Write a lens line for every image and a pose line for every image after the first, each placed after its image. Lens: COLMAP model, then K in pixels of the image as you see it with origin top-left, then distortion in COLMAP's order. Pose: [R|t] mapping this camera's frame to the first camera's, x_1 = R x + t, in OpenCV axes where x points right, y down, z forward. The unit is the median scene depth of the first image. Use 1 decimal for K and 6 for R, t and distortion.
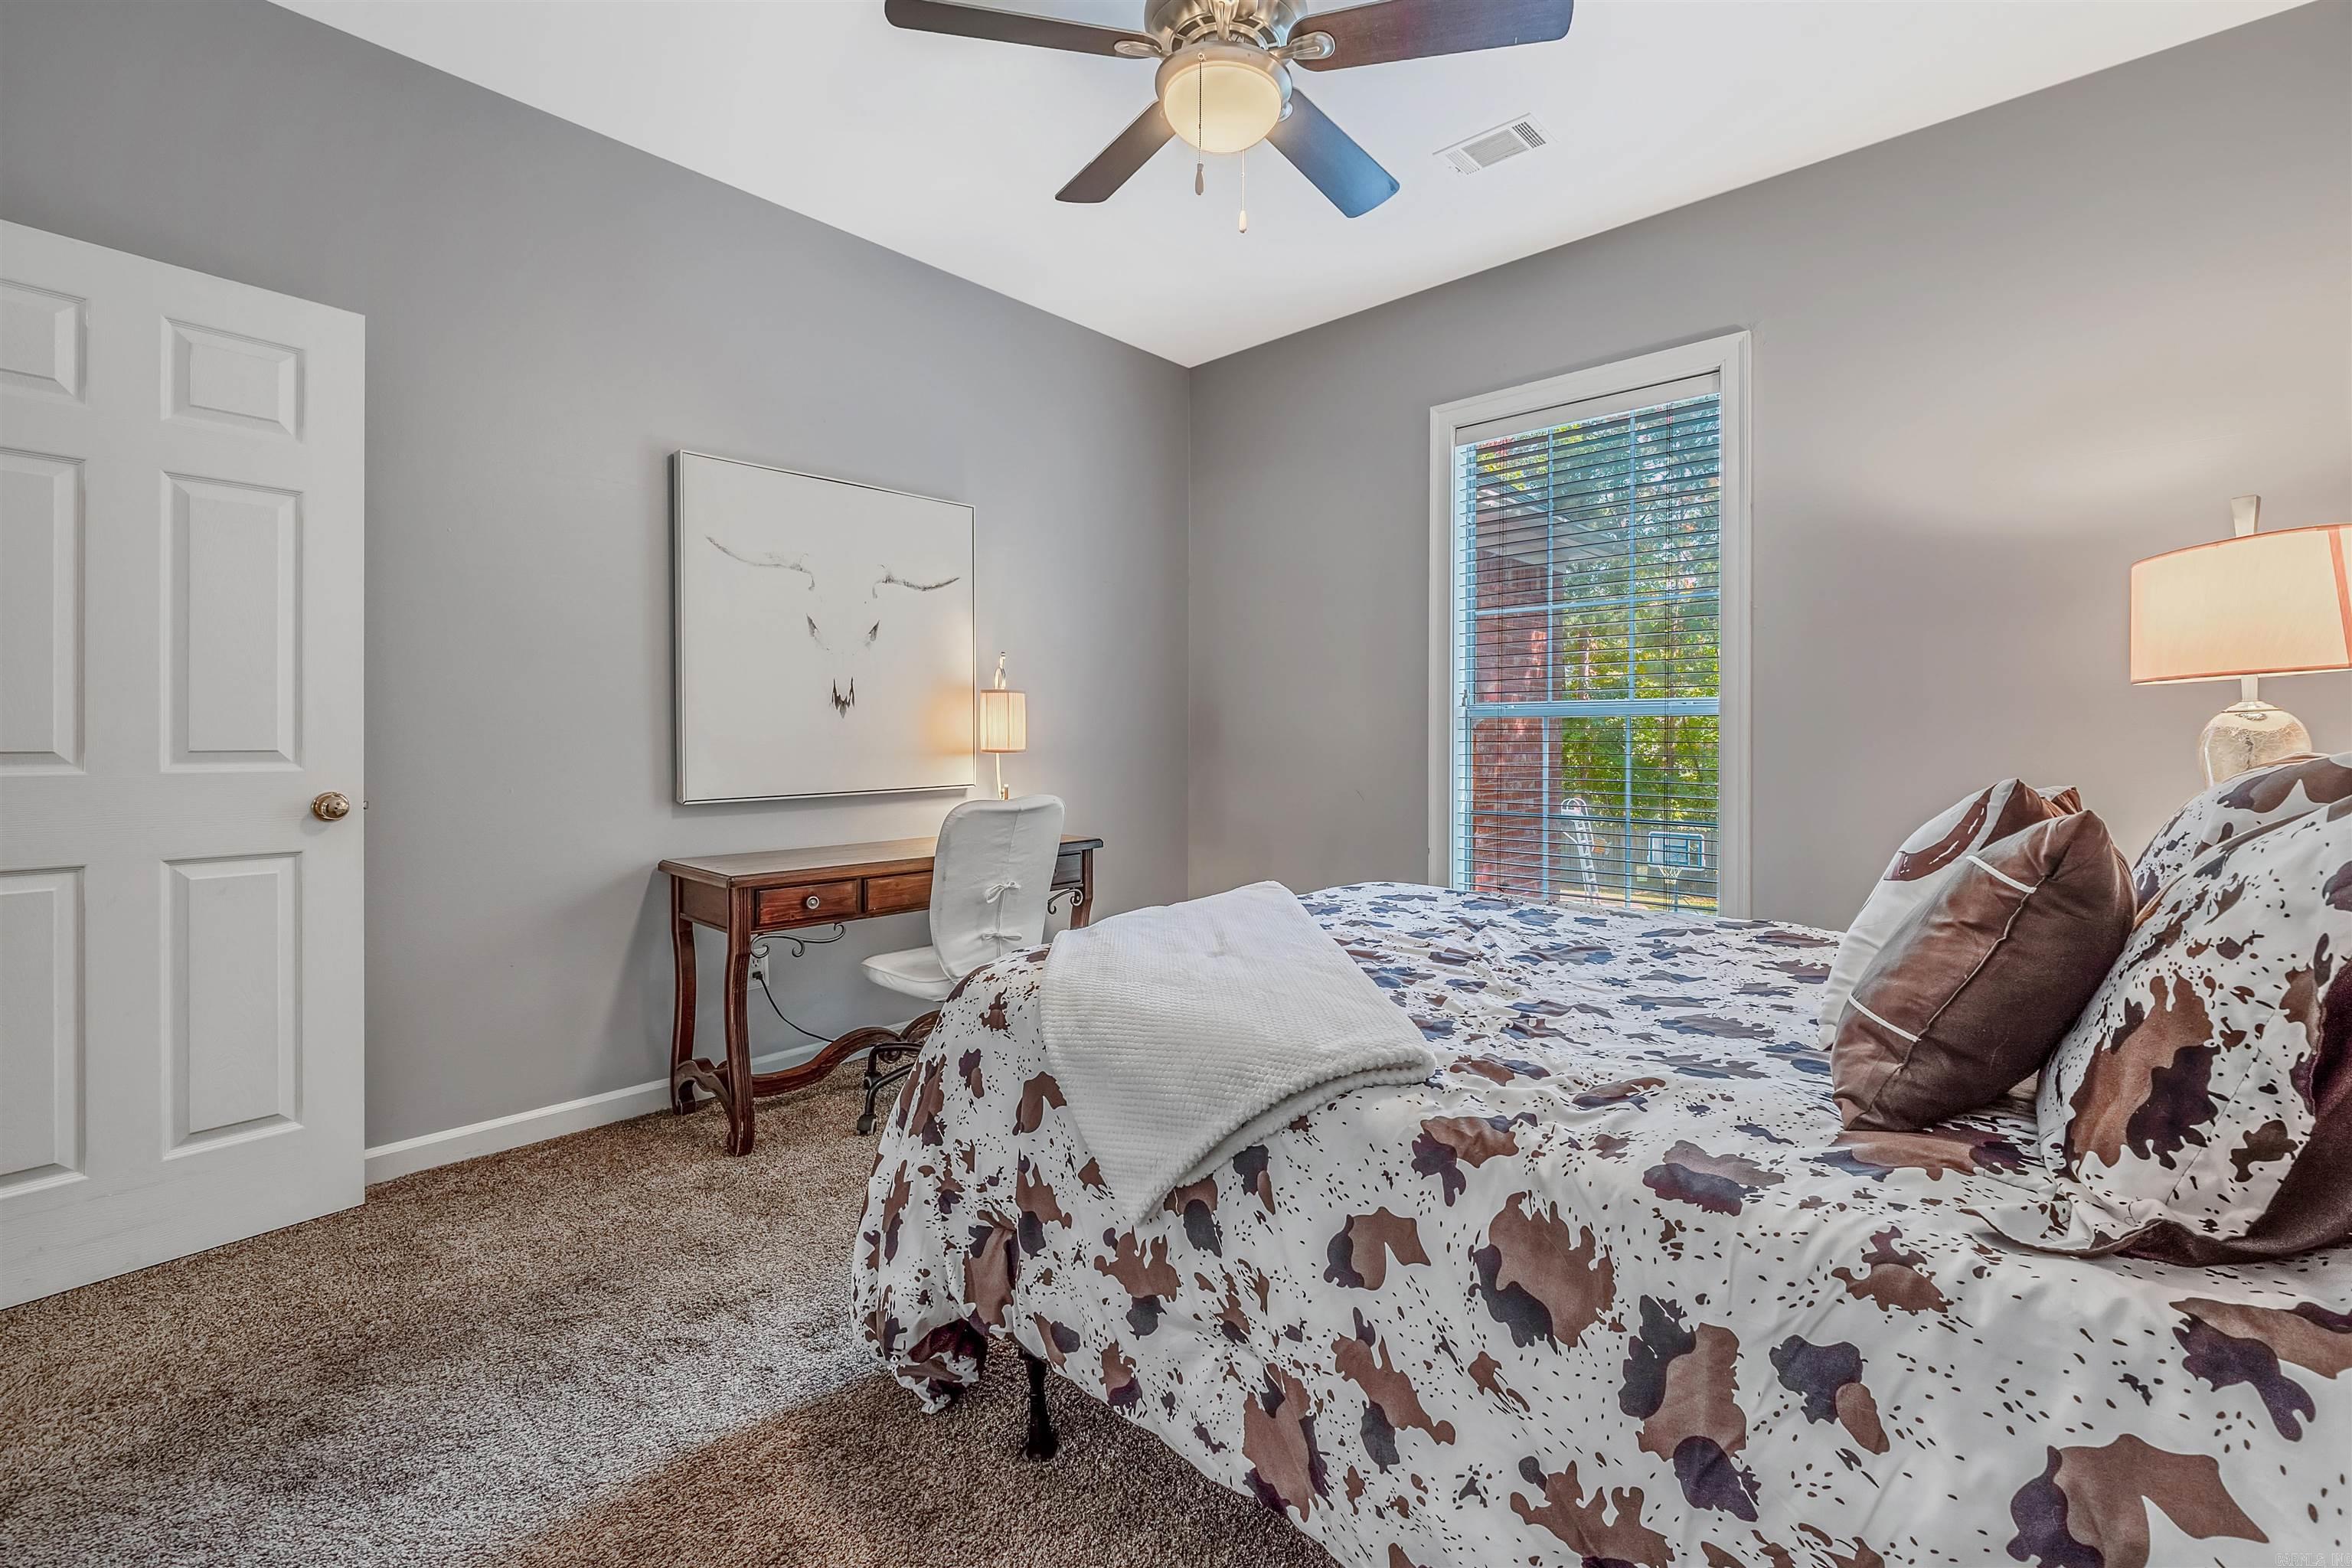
lens RADIAL K [[1024.0, 0, 1168.8], [0, 1024.0, 727.3], [0, 0, 1]] dist [-0.002657, -0.000197]
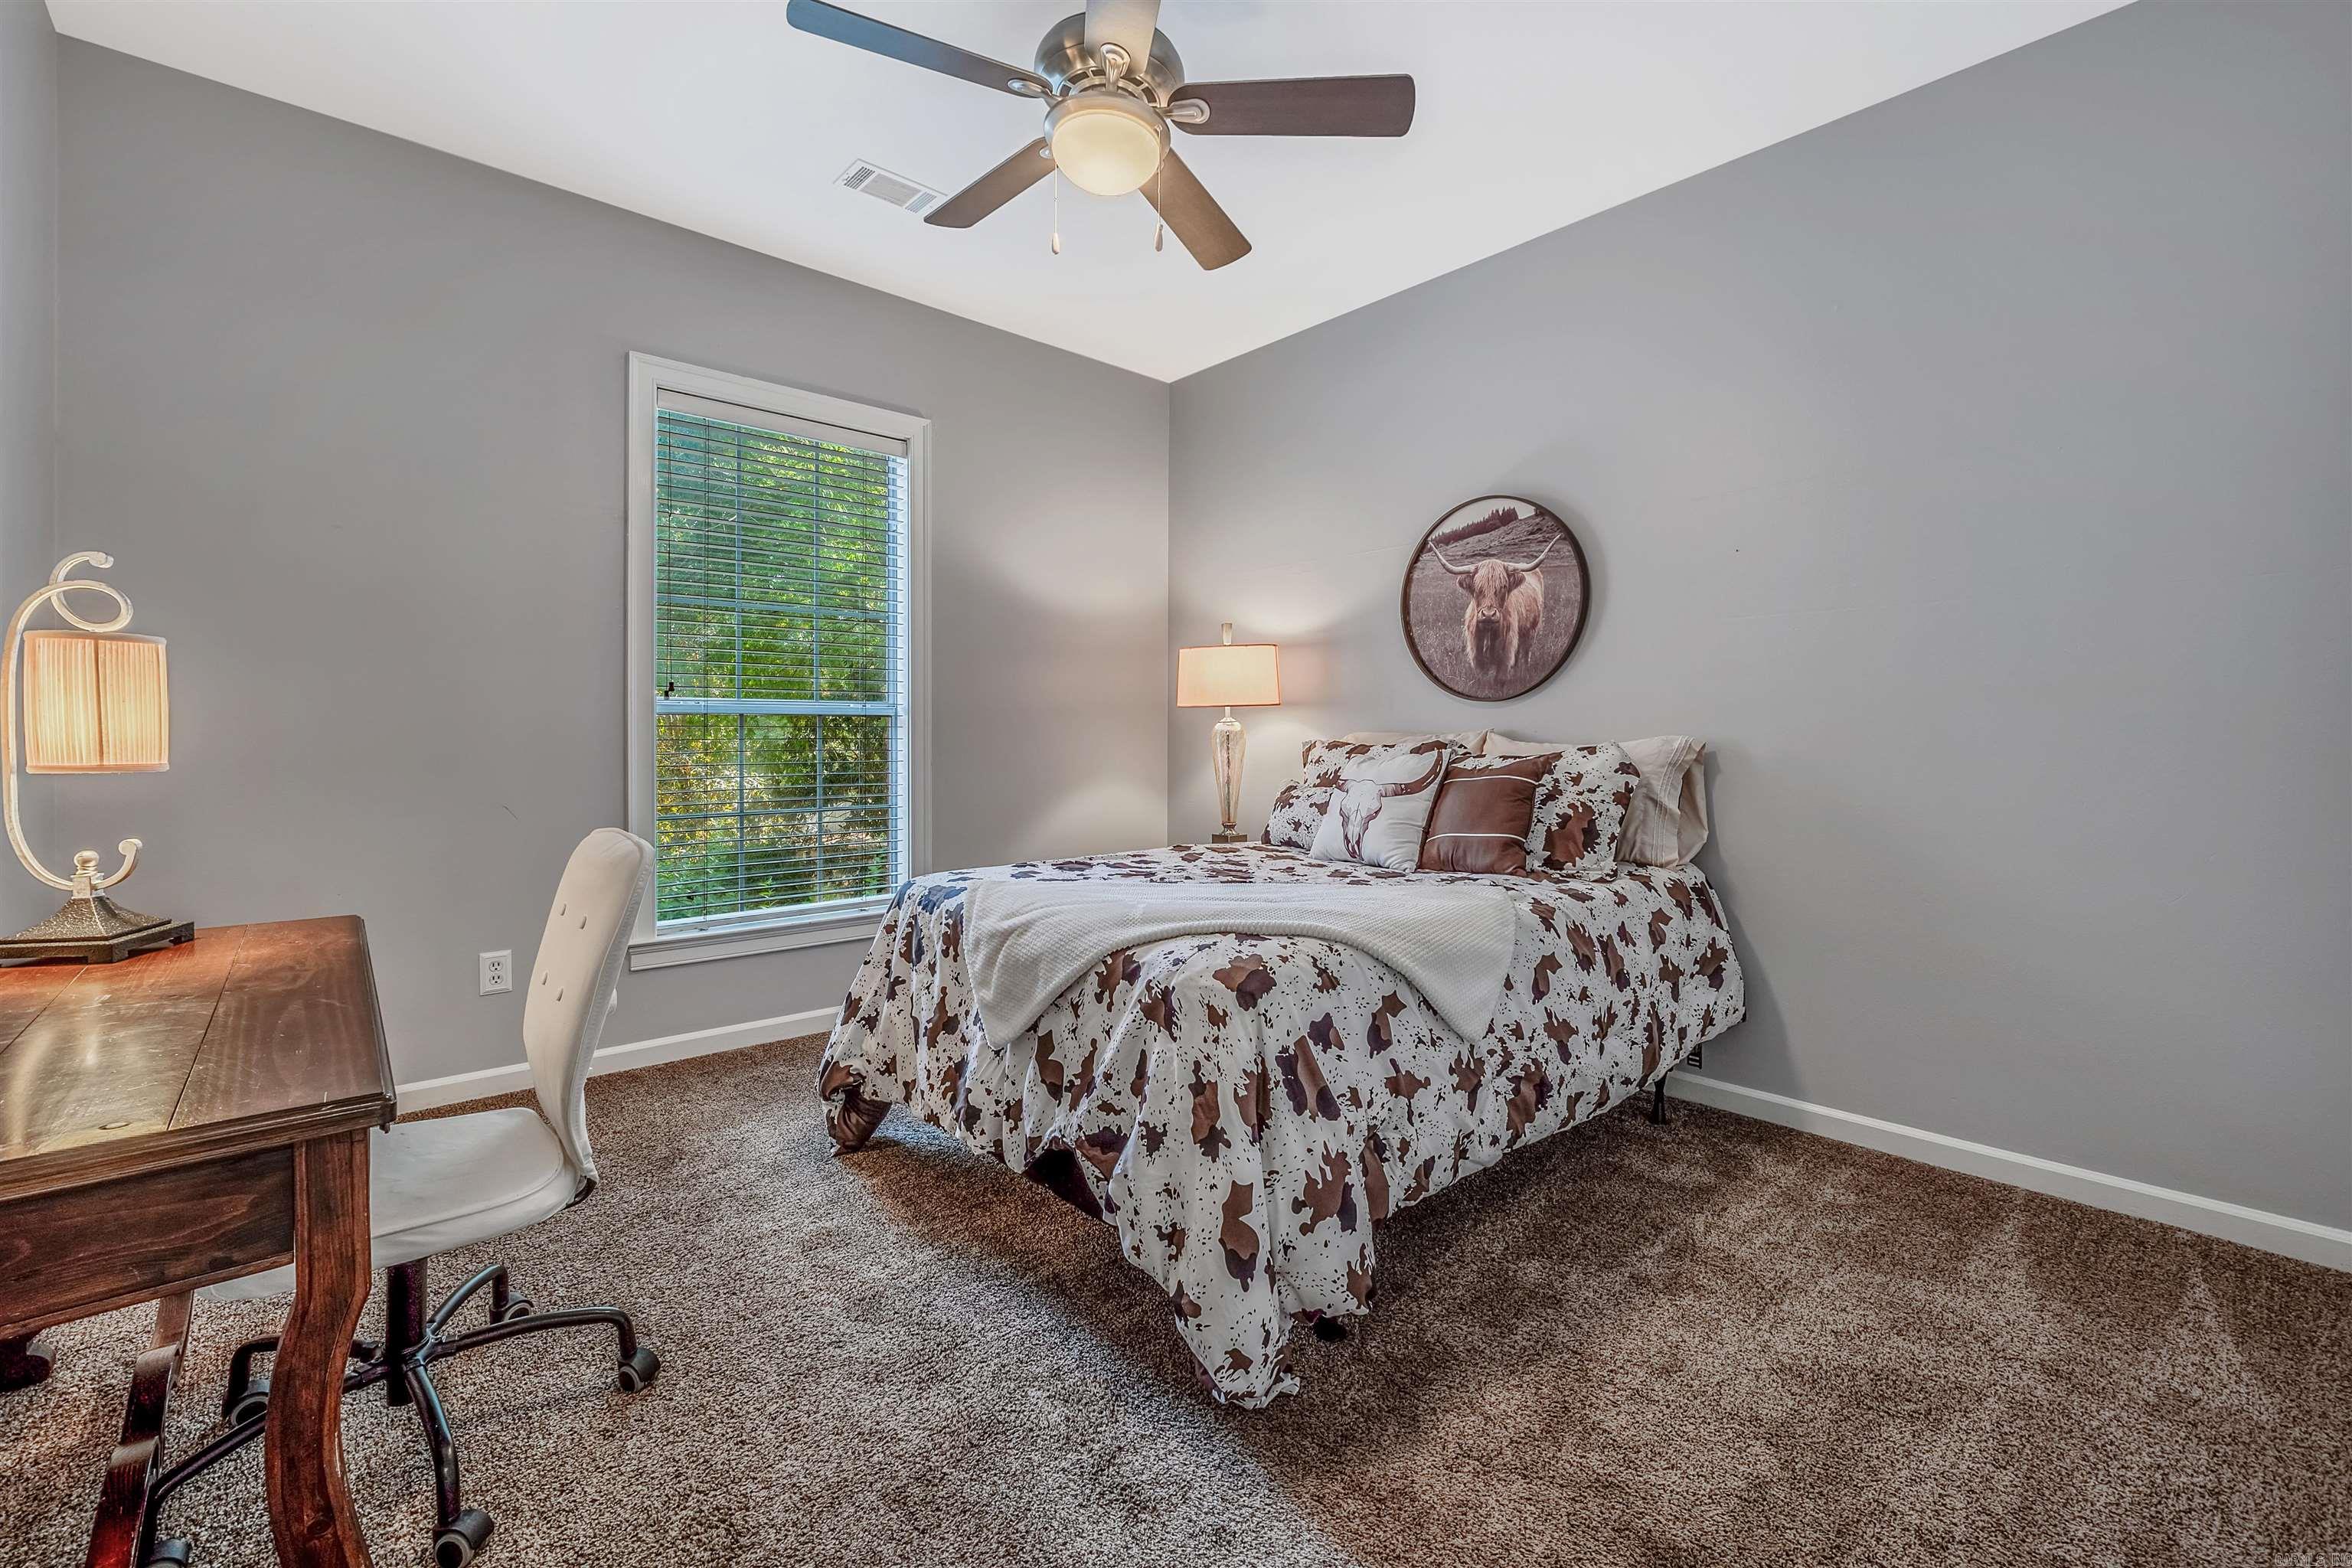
lens RADIAL K [[988.0, 0, 1184.8], [0, 988.0, 759.6], [0, 0, 1]] dist [0.002090, 0.000337]
pose [[0.070900, -0.024379, 0.997185, -1.560109], [-0.008013, 0.999655, 0.025009, 0.018872], [-0.997451, -0.009764, 0.070680, 1.340697]]
